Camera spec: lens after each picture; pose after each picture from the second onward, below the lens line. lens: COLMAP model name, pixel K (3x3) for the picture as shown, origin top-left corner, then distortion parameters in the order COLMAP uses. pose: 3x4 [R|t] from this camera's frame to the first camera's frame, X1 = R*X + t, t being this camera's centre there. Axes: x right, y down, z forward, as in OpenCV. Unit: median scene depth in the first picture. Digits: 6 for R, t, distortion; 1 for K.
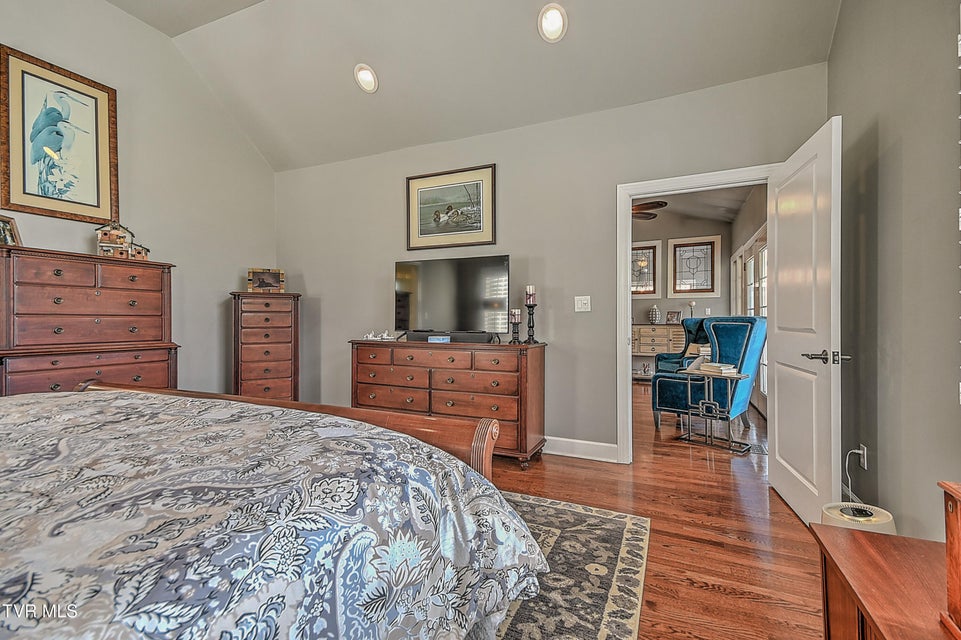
lens RADIAL K [[424.1, 0, 480.3], [0, 424.1, 317.2], [0, 0, 1]] dist [0.005665, 0.000205]
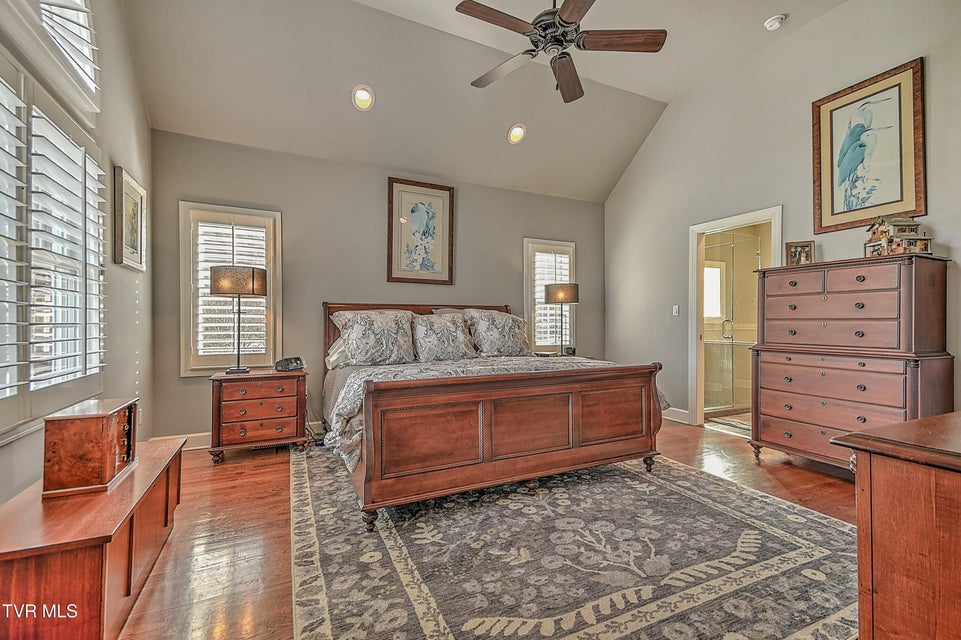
lens RADIAL K [[424.1, 0, 480.9], [0, 424.1, 322.2], [0, 0, 1]] dist [0.005665, 0.000205]
pose [[-0.639755, -0.001696, -0.768577, 0.431520], [0.000172, 0.999997, -0.002350, 0.005159], [0.768579, -0.001636, -0.639753, 0.992824]]
